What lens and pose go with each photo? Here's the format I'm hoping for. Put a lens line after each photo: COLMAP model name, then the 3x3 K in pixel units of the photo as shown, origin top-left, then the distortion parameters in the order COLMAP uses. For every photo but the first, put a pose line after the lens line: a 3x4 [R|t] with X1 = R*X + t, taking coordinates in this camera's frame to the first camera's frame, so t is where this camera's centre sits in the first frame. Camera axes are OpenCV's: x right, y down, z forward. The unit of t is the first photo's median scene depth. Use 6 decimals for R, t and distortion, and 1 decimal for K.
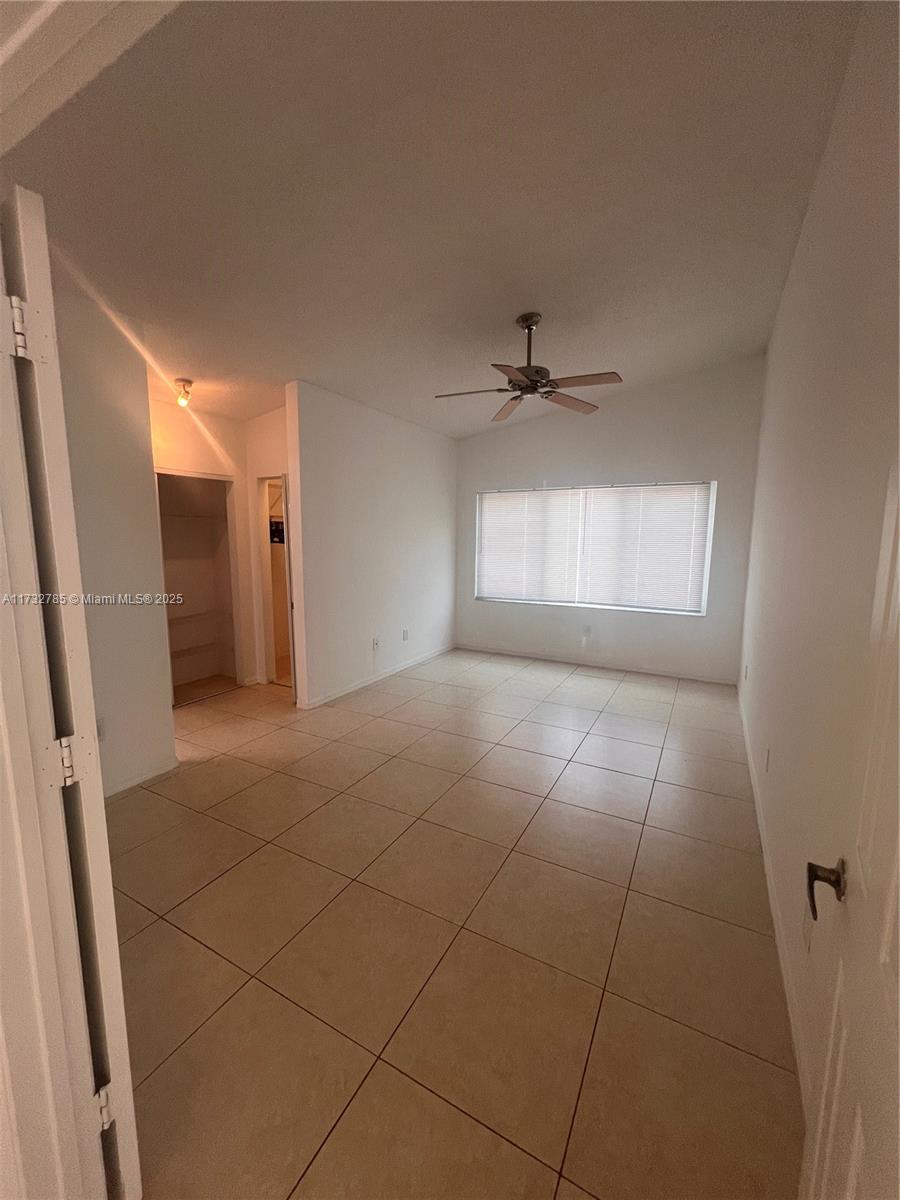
lens RADIAL K [[479.8, 0, 451.5], [0, 479.8, 598.6], [0, 0, 1]] dist [-0.001533, 0.000627]
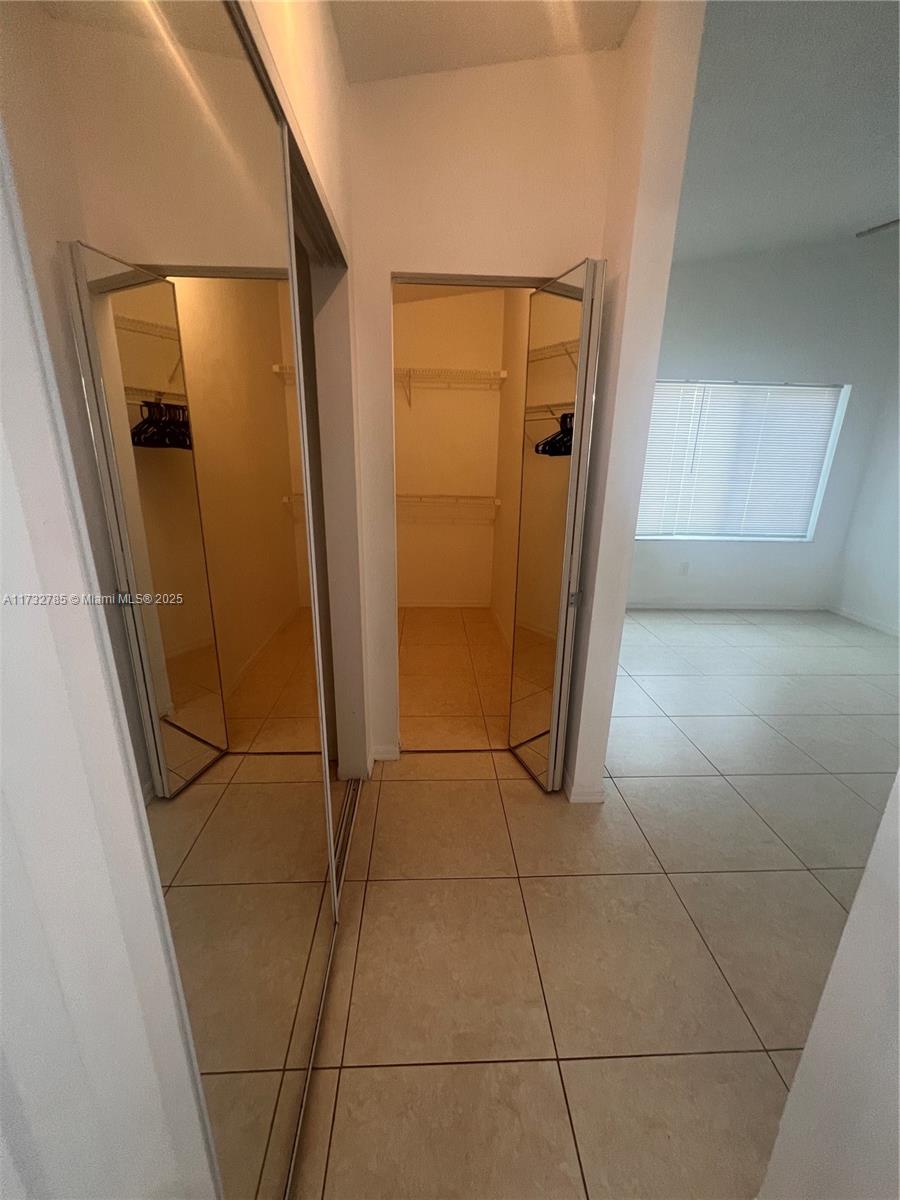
lens RADIAL K [[479.8, 0, 448.9], [0, 479.8, 601.2], [0, 0, 1]] dist [-0.001533, 0.000627]
pose [[0.854597, -0.140801, 0.499838, -0.509713], [0.050794, 0.980589, 0.189380, -0.056804], [-0.516801, -0.136455, 0.845161, 0.536248]]
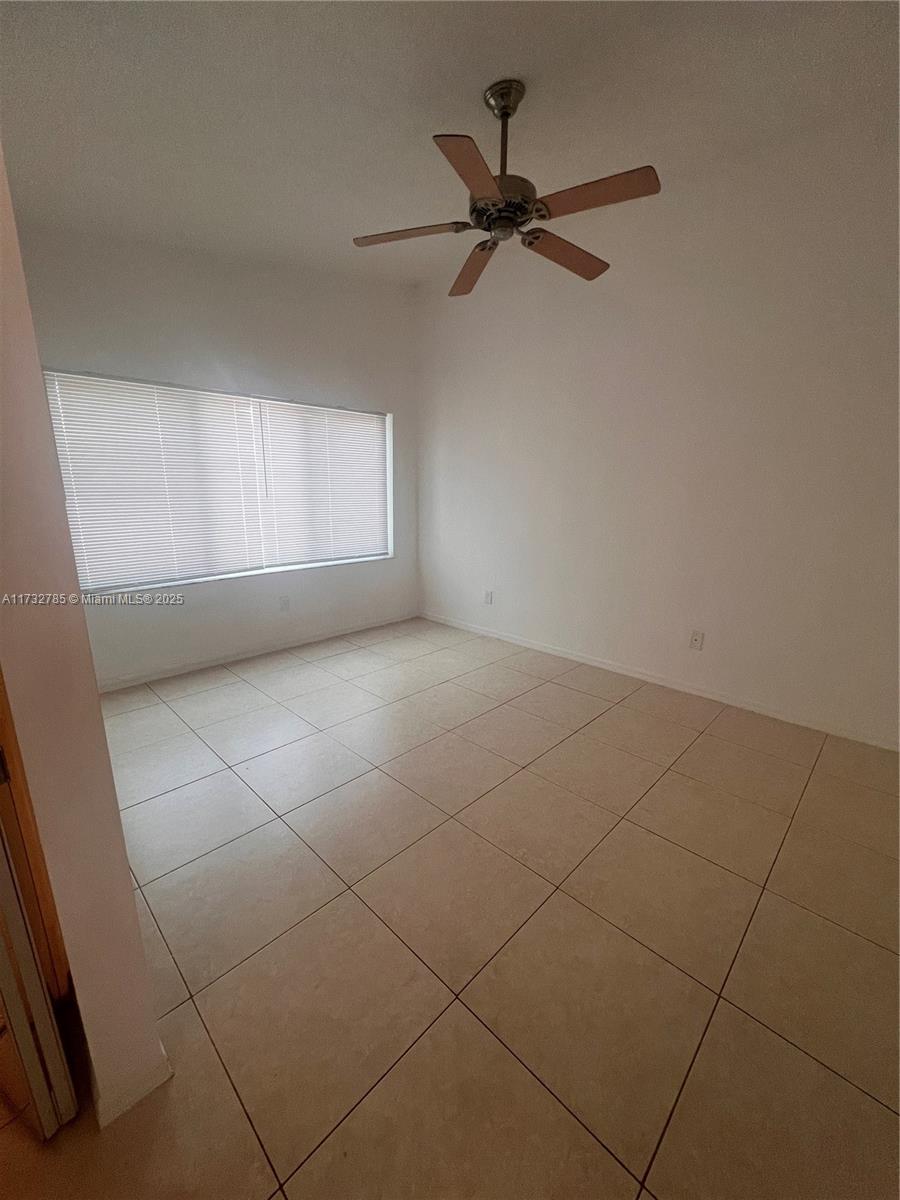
lens RADIAL K [[479.8, 0, 446.4], [0, 479.8, 599.3], [0, 0, 1]] dist [-0.001533, 0.000627]
pose [[0.274498, -0.226789, 0.934461, -0.354375], [0.115468, 0.972532, 0.202110, -0.061552], [-0.954630, 0.052422, 0.293145, 0.580349]]
